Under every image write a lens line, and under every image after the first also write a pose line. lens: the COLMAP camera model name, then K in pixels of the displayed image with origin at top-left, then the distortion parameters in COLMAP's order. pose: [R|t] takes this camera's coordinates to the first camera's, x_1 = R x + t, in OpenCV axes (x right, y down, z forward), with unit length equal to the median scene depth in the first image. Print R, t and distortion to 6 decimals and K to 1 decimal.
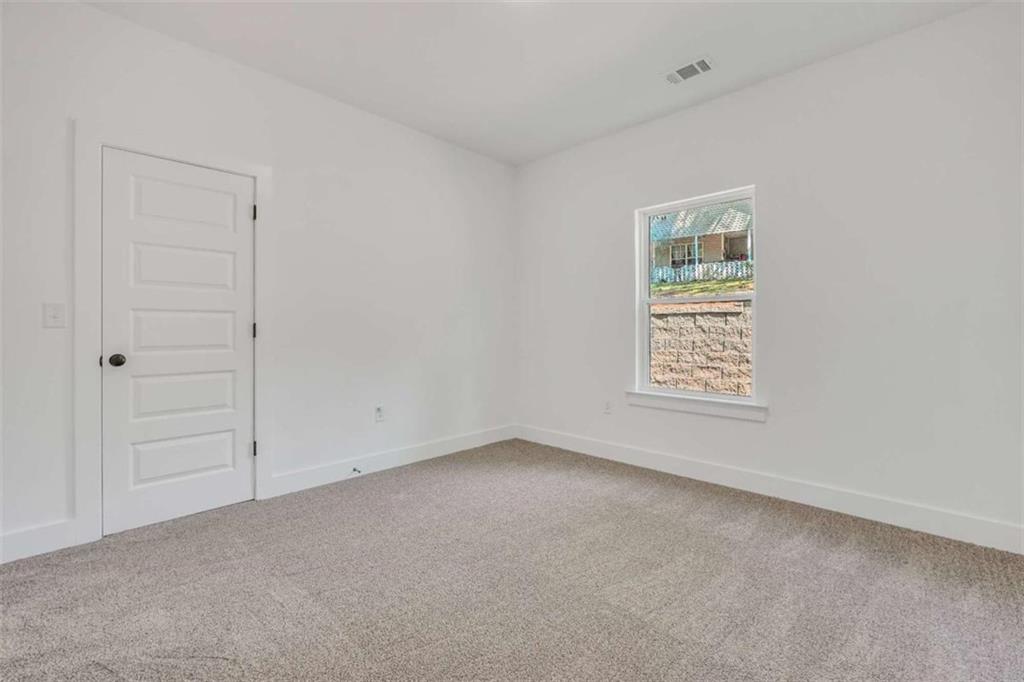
lens RADIAL K [[432.4, 0, 509.7], [0, 432.4, 332.3], [0, 0, 1]] dist [-0.000230, 0.000028]
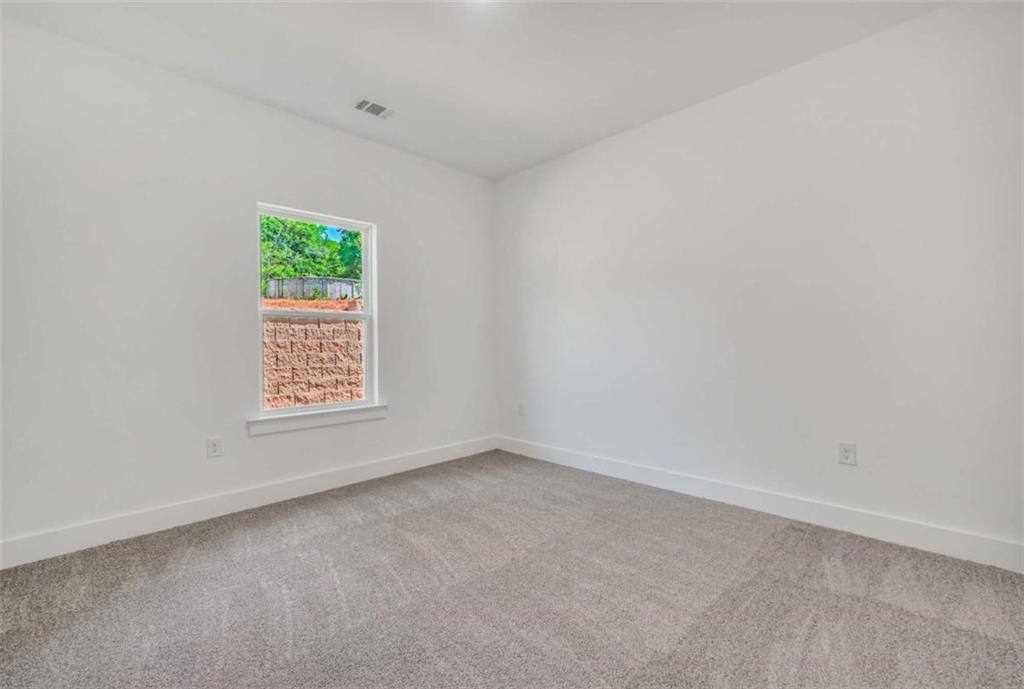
lens RADIAL K [[407.5, 0, 528.5], [0, 407.5, 345.6], [0, 0, 1]] dist [0.000890, -0.000073]
pose [[0.048929, -0.005054, 0.998789, -0.548820], [0.011593, 0.999923, 0.004491, -0.001545], [-0.998735, 0.011359, 0.048983, 0.509712]]
